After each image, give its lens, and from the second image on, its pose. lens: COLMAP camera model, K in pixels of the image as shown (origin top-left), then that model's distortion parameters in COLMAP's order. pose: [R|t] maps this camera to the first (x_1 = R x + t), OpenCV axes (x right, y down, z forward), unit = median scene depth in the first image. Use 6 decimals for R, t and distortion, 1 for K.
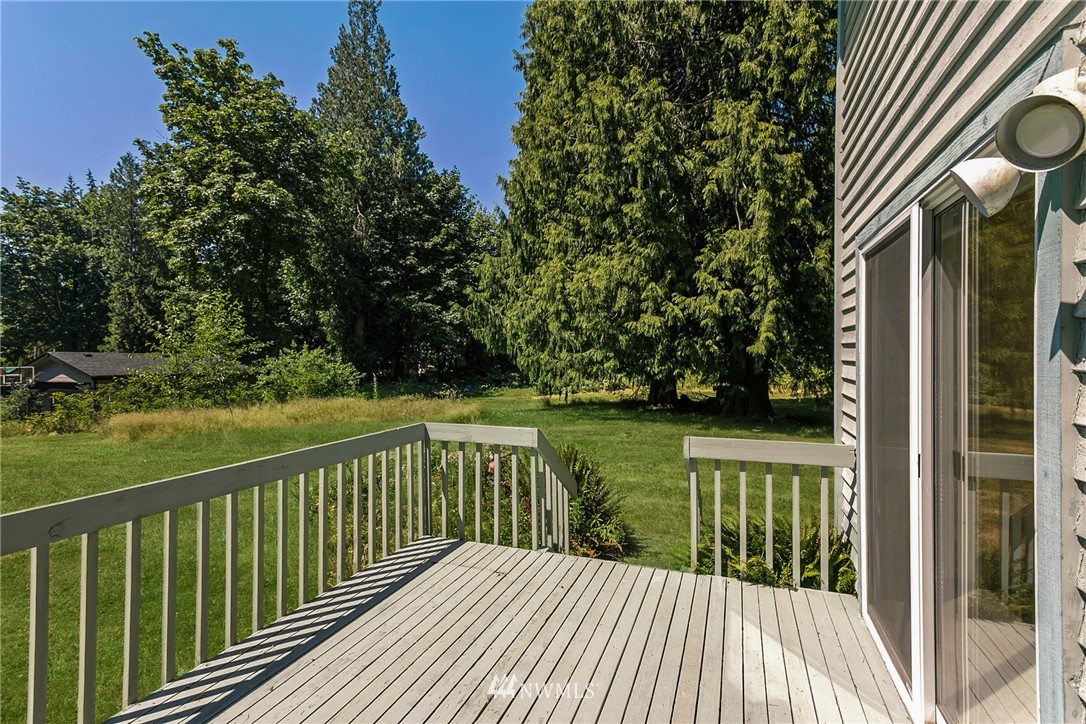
lens RADIAL K [[524.9, 0, 548.8], [0, 524.9, 350.9], [0, 0, 1]] dist [0.029147, 0.000033]
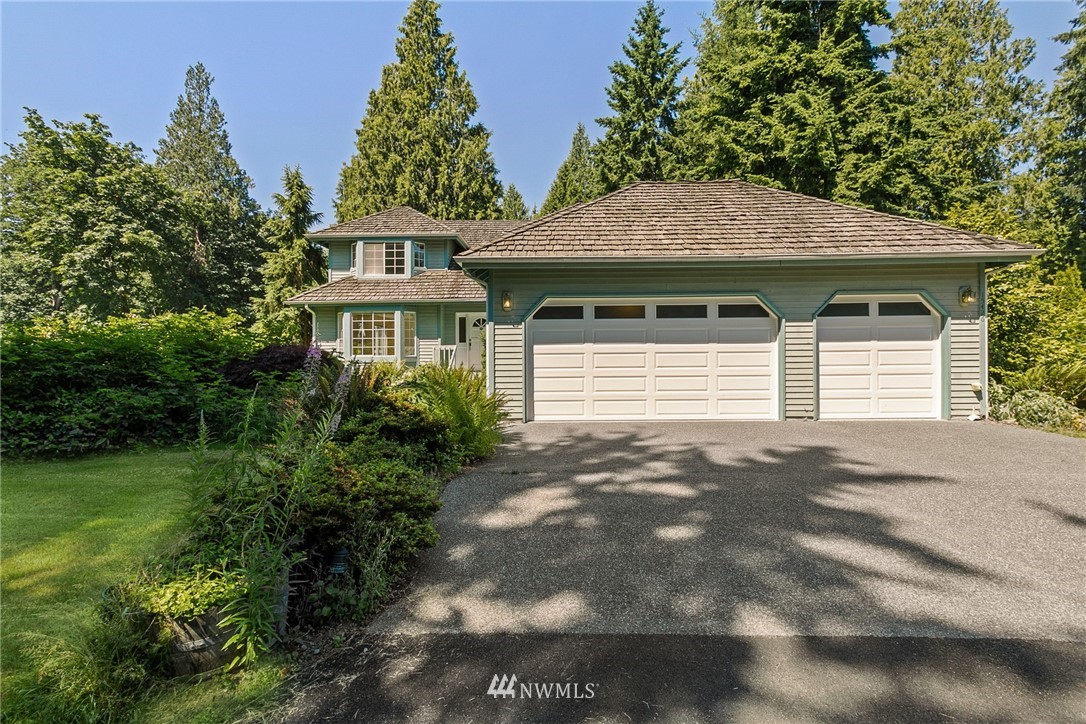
lens RADIAL K [[524.9, 0, 548.8], [0, 524.9, 350.9], [0, 0, 1]] dist [0.029147, 0.000033]
pose [[0.943261, -0.006303, 0.331993, 0.022499], [0.008347, 0.999954, -0.004730, 0.024772], [-0.331948, 0.007233, 0.943270, -0.625536]]
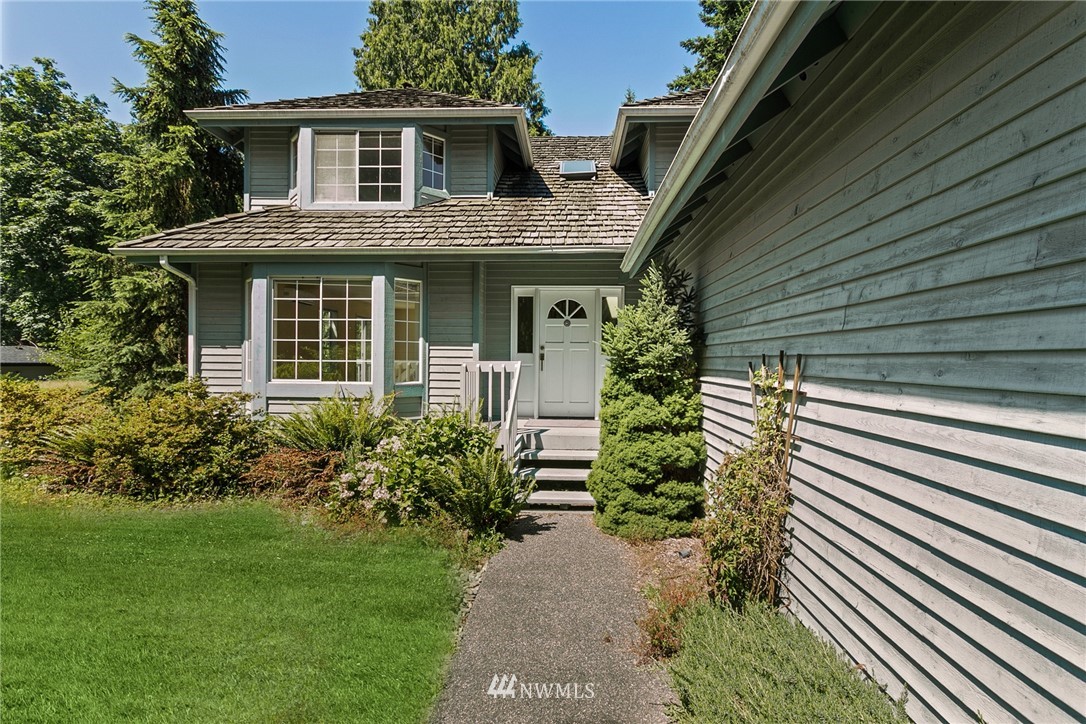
lens RADIAL K [[519.8, 0, 543.0], [0, 519.8, 362.0], [0, 0, 1]] dist [0.029716, 0.000315]
pose [[0.957180, 0.006140, 0.289427, 0.054482], [-0.009309, 0.999911, 0.009576, 0.015316], [-0.289343, -0.011860, 0.957152, -0.337786]]
